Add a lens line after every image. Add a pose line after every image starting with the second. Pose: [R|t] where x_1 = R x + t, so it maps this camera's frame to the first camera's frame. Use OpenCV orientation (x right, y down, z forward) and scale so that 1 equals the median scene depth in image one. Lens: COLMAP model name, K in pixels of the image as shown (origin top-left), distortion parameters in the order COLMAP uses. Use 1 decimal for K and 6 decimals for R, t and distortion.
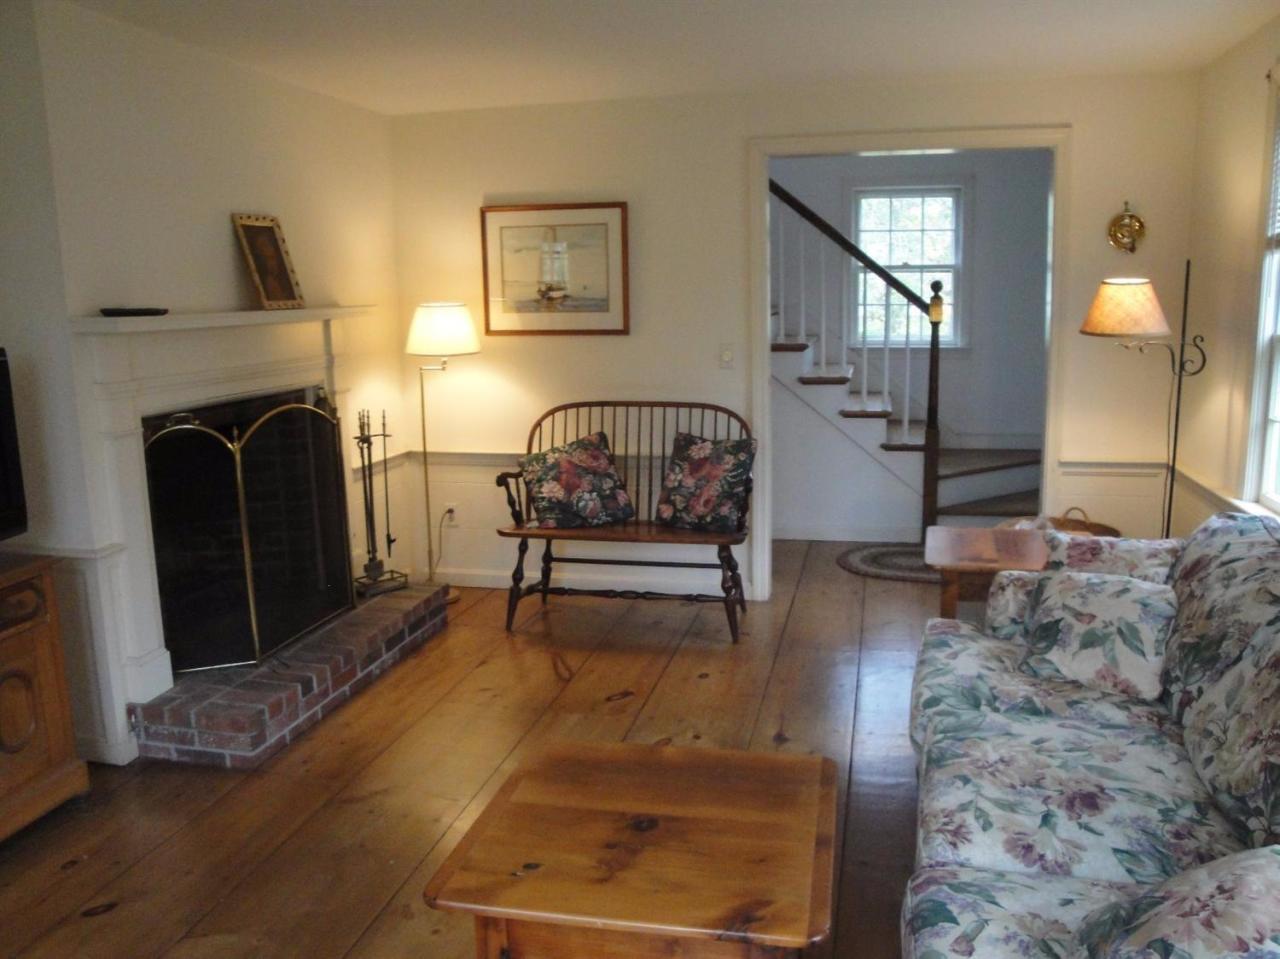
lens RADIAL K [[1048.1, 0, 647.9], [0, 1048.1, 484.8], [0, 0, 1]] dist [-0.158304, 0.137762]
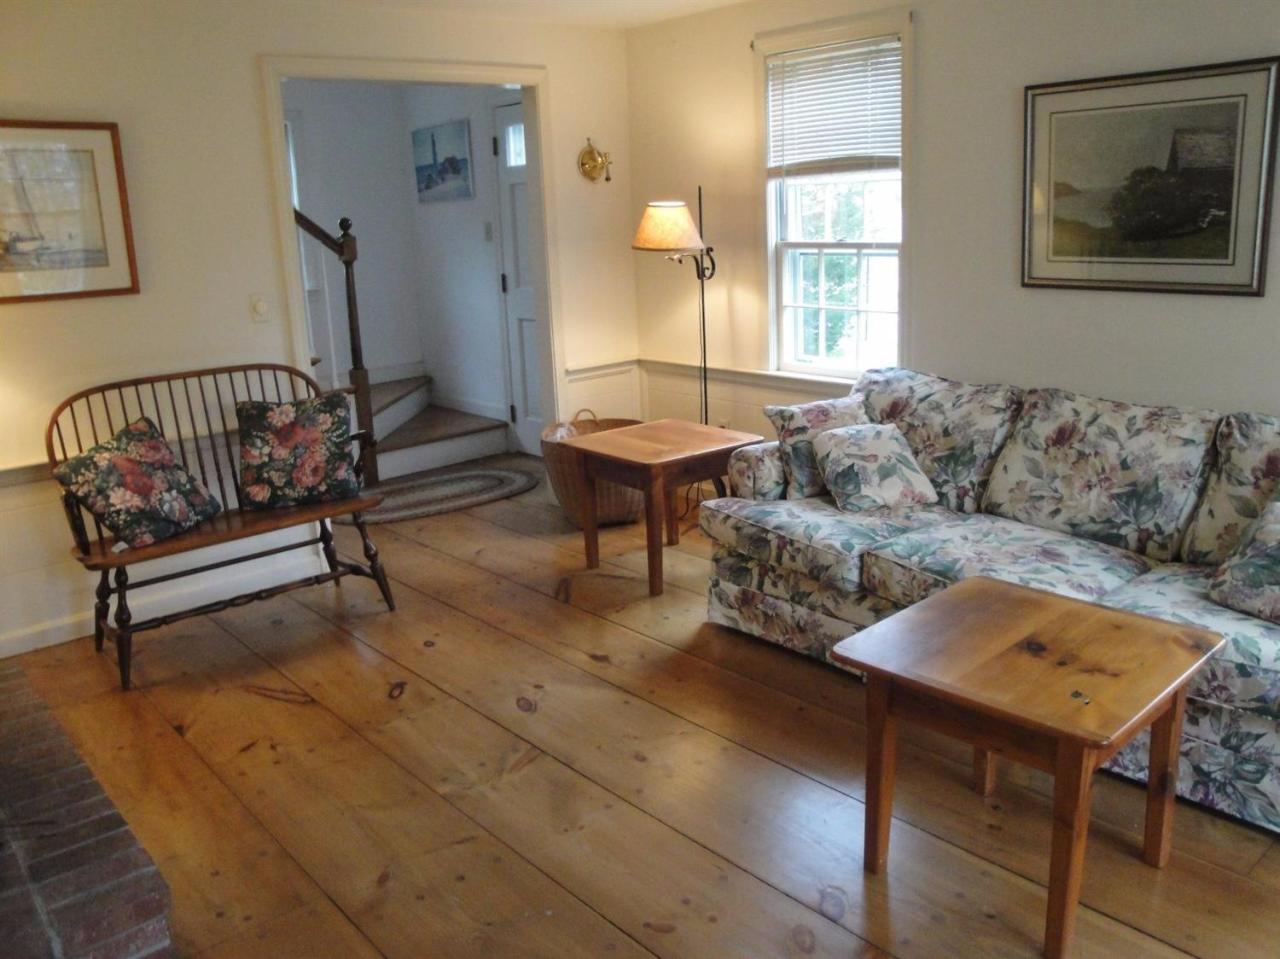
lens RADIAL K [[1048.1, 0, 647.9], [0, 1048.1, 484.8], [0, 0, 1]] dist [-0.158304, 0.137762]
pose [[0.585858, -0.211424, 0.782350, -0.457415], [0.176663, 0.975472, 0.131320, -0.035763], [-0.790924, 0.061278, 0.608838, 0.244135]]
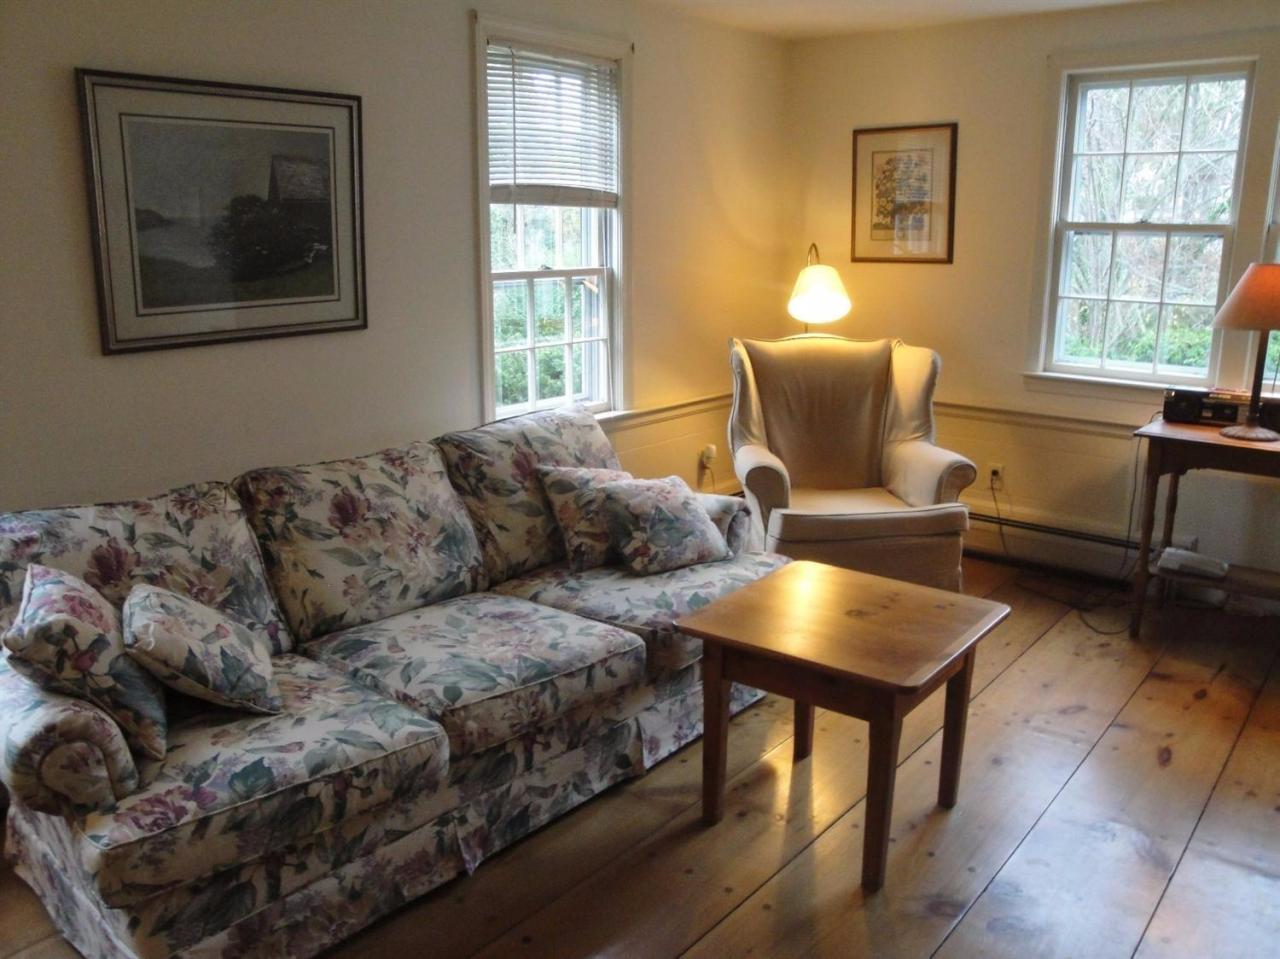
lens RADIAL K [[1048.1, 0, 647.9], [0, 1048.1, 484.8], [0, 0, 1]] dist [-0.158304, 0.137762]
pose [[-0.897873, -0.091292, 0.430686, -0.134679], [0.092918, 0.916934, 0.388071, -0.157514], [-0.430338, 0.388456, -0.814807, 0.865287]]
